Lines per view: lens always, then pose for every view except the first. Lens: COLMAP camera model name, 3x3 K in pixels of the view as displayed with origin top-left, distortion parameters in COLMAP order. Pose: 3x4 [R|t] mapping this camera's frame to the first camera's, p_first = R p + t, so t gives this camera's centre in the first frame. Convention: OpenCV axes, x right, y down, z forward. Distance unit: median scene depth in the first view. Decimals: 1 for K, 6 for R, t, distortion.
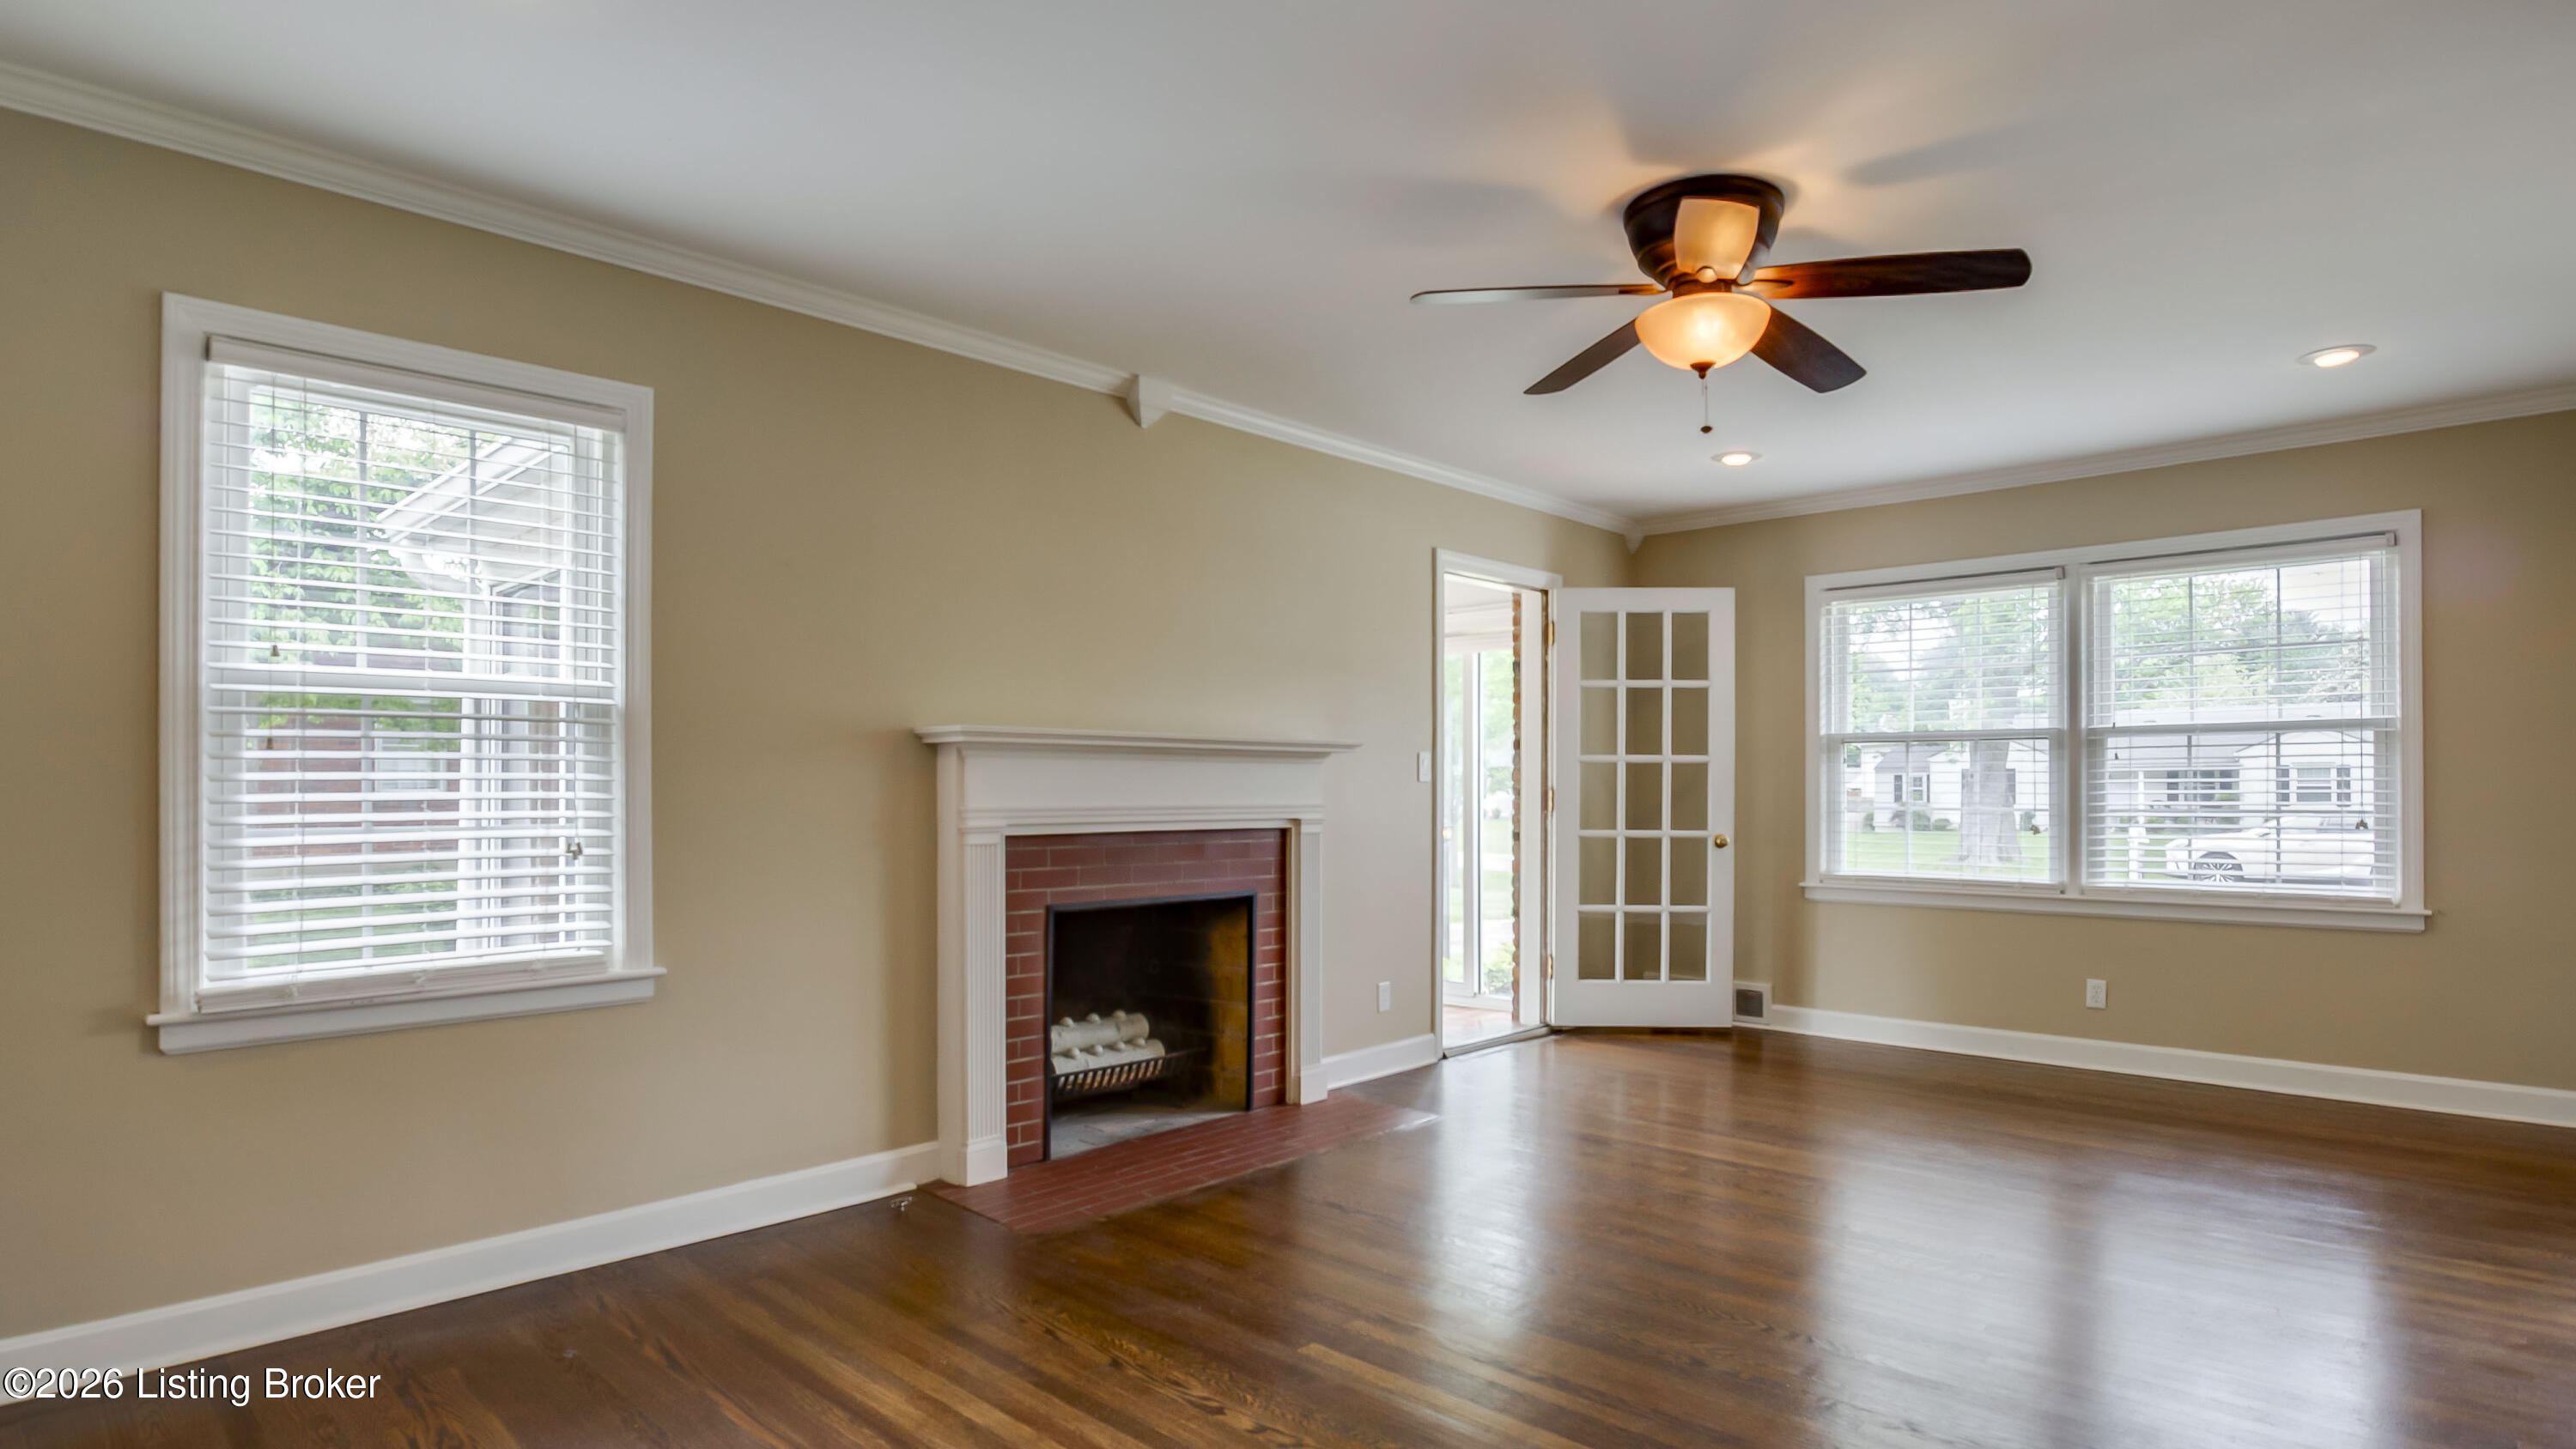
lens RADIAL K [[1323.1, 0, 1253.1], [0, 1323.1, 785.3], [0, 0, 1]] dist [-0.034217, 0.007098]
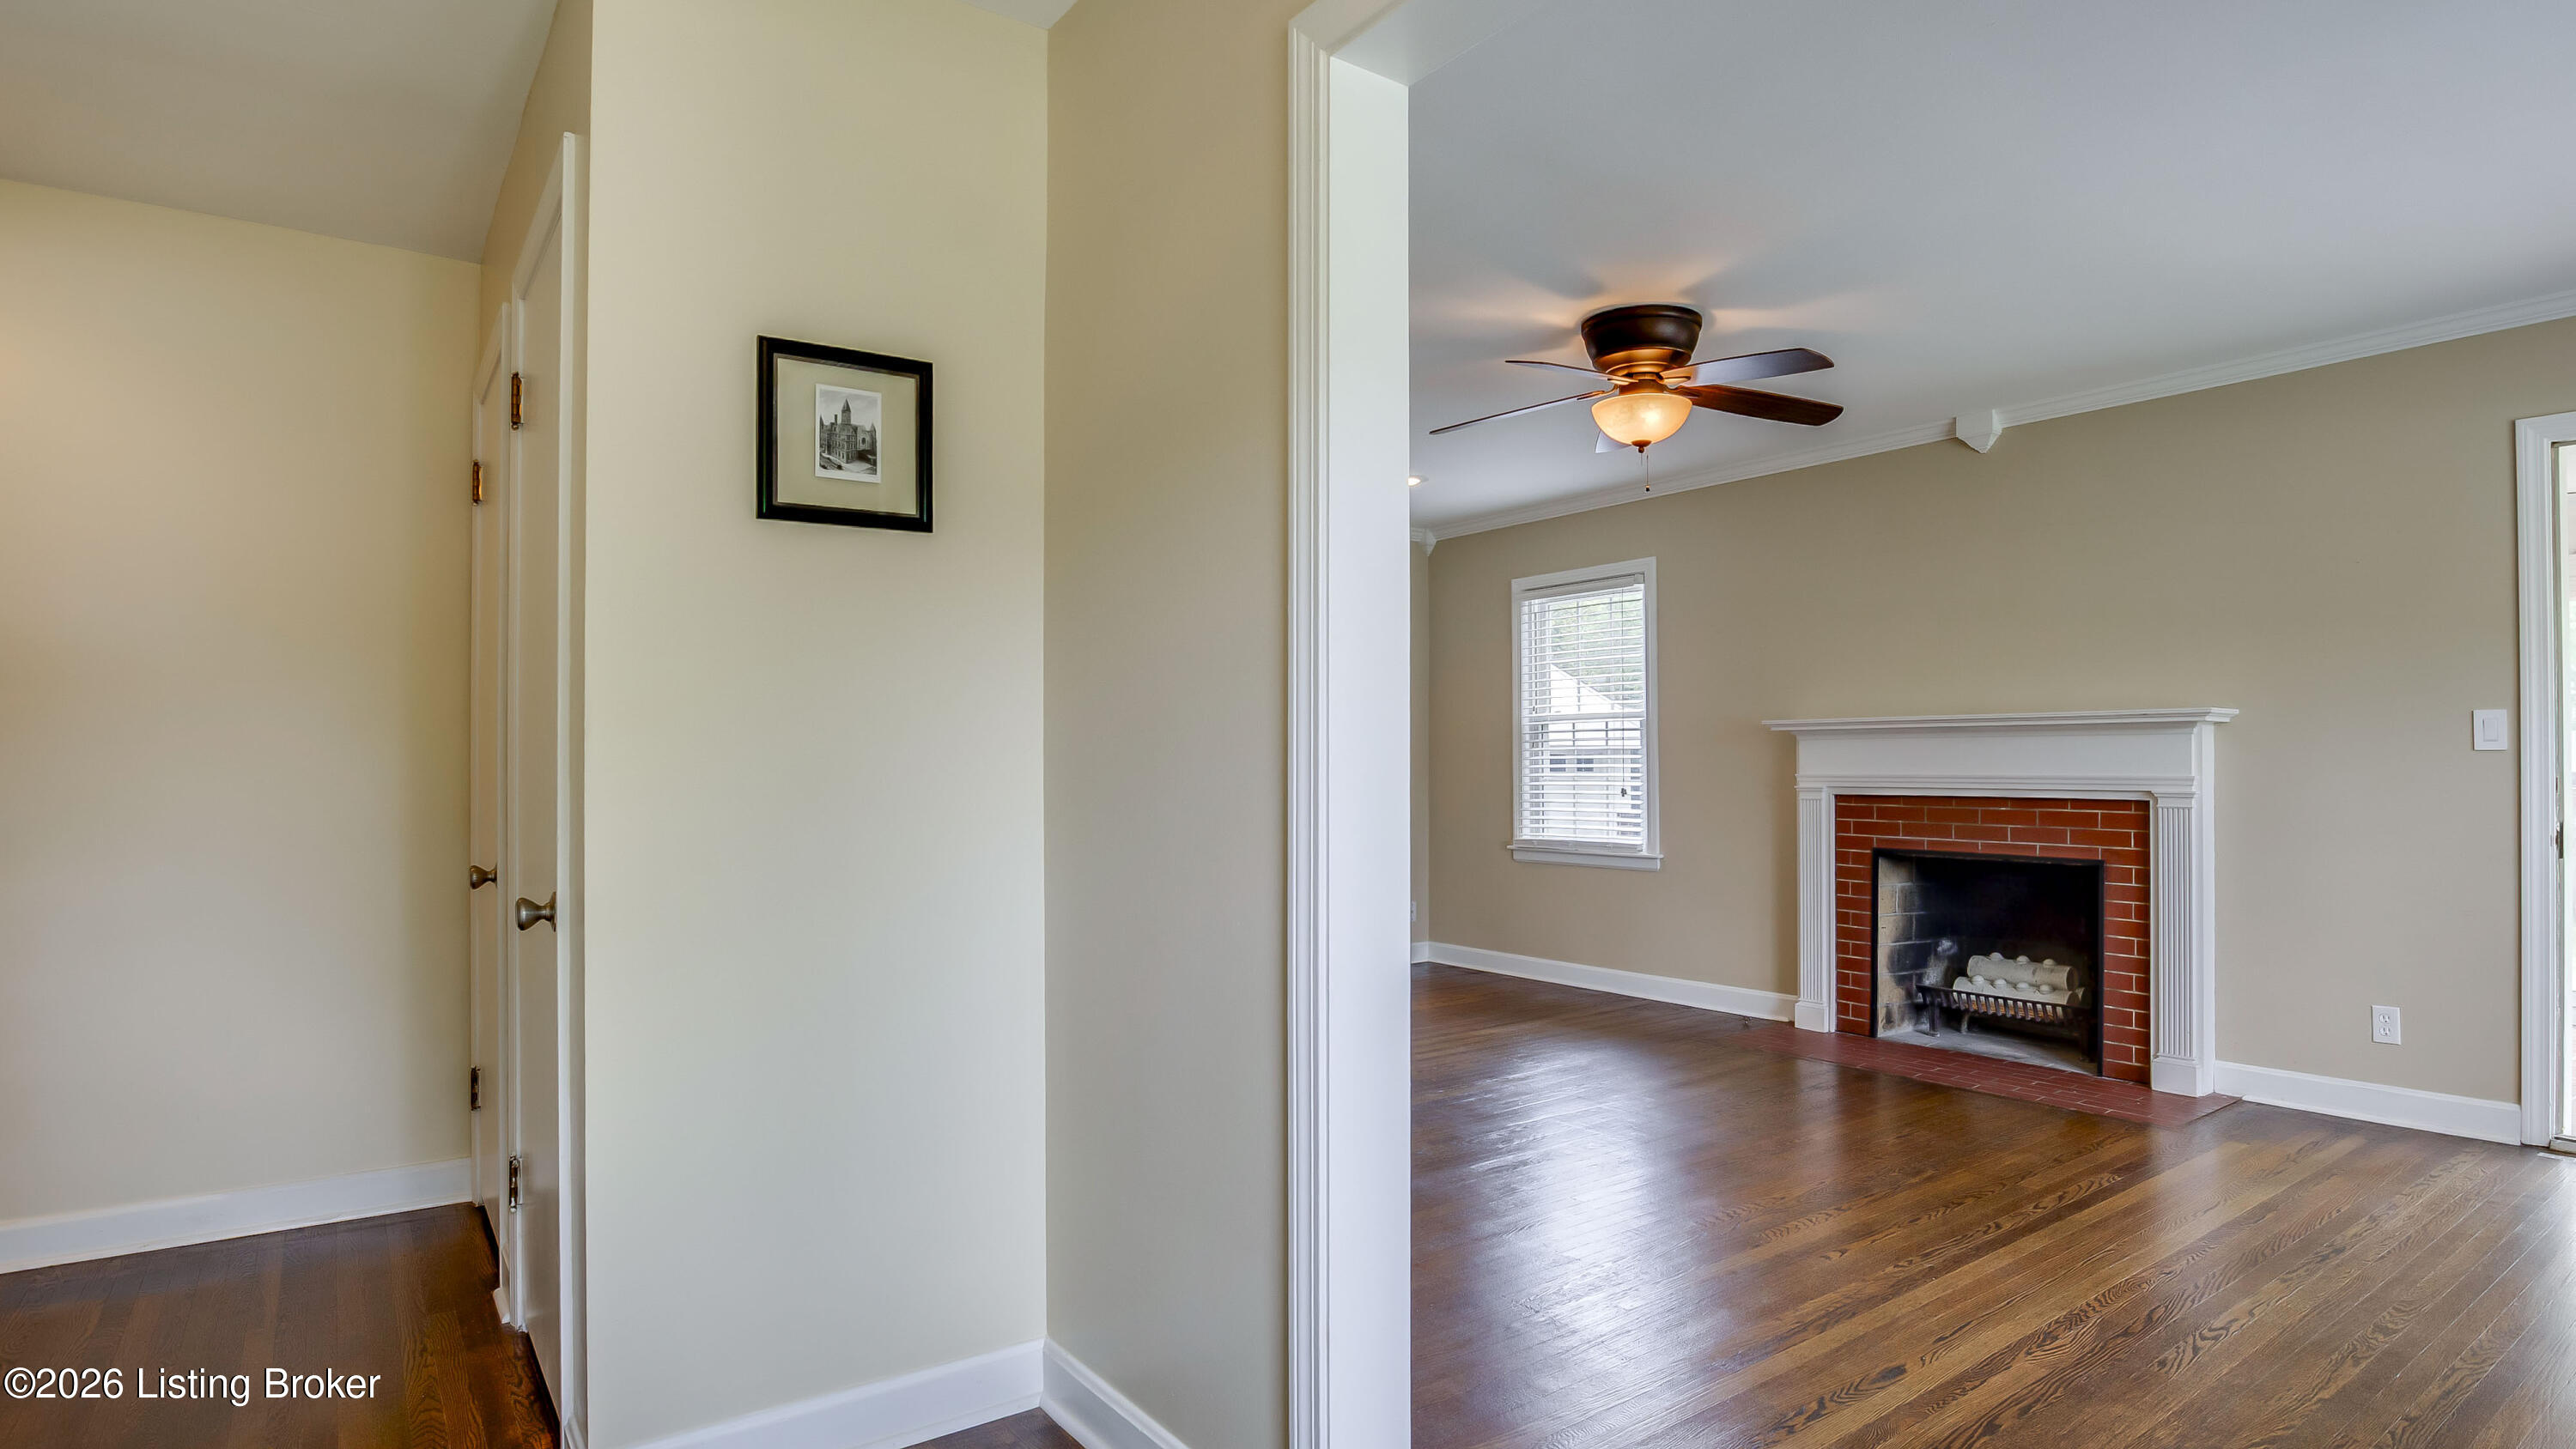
lens RADIAL K [[1323.1, 0, 1318.0], [0, 1323.1, 740.5], [0, 0, 1]] dist [-0.034217, 0.007098]
pose [[-0.148428, -0.014901, -0.988811, 1.282076], [0.007247, 0.999843, -0.016155, -0.001200], [0.988897, -0.009564, -0.148297, 0.653008]]
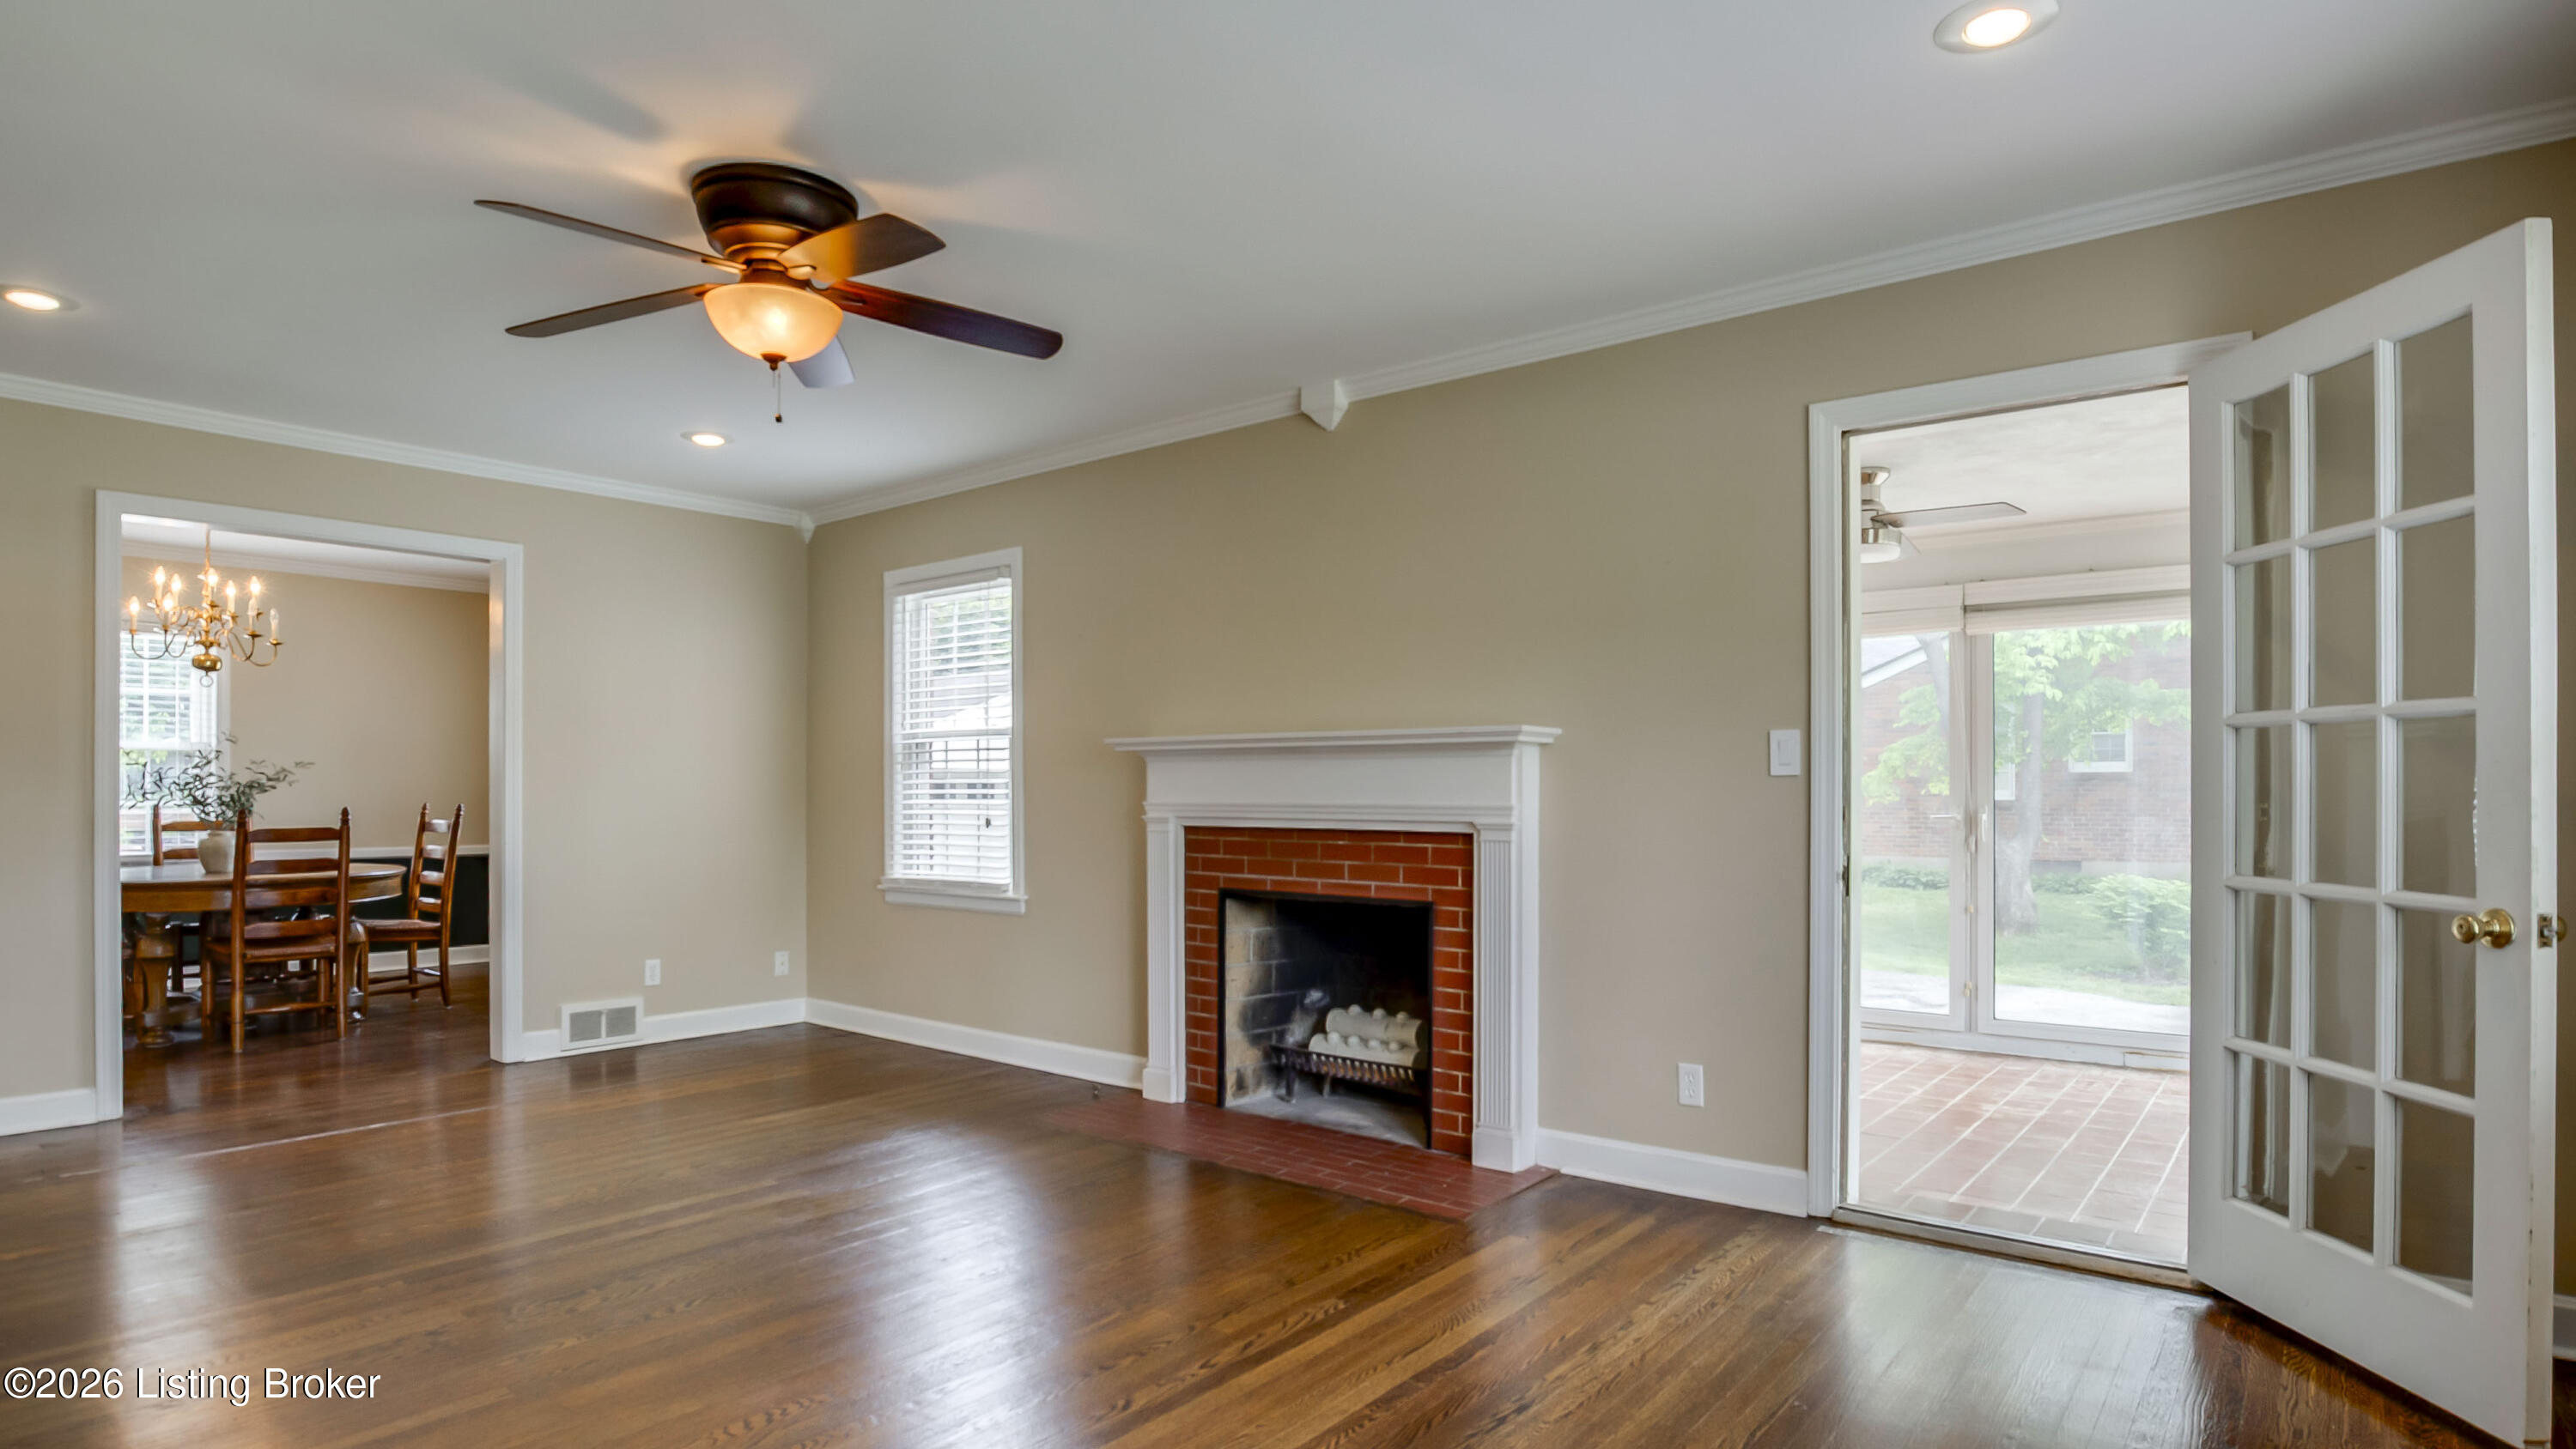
lens RADIAL K [[1323.1, 0, 1321.5], [0, 1323.1, 782.6], [0, 0, 1]] dist [-0.034217, 0.007098]
pose [[0.117263, -0.003443, -0.993095, 1.027975], [0.004247, 0.999987, -0.002966, 0.002324], [0.993092, -0.003870, 0.117276, 0.971402]]
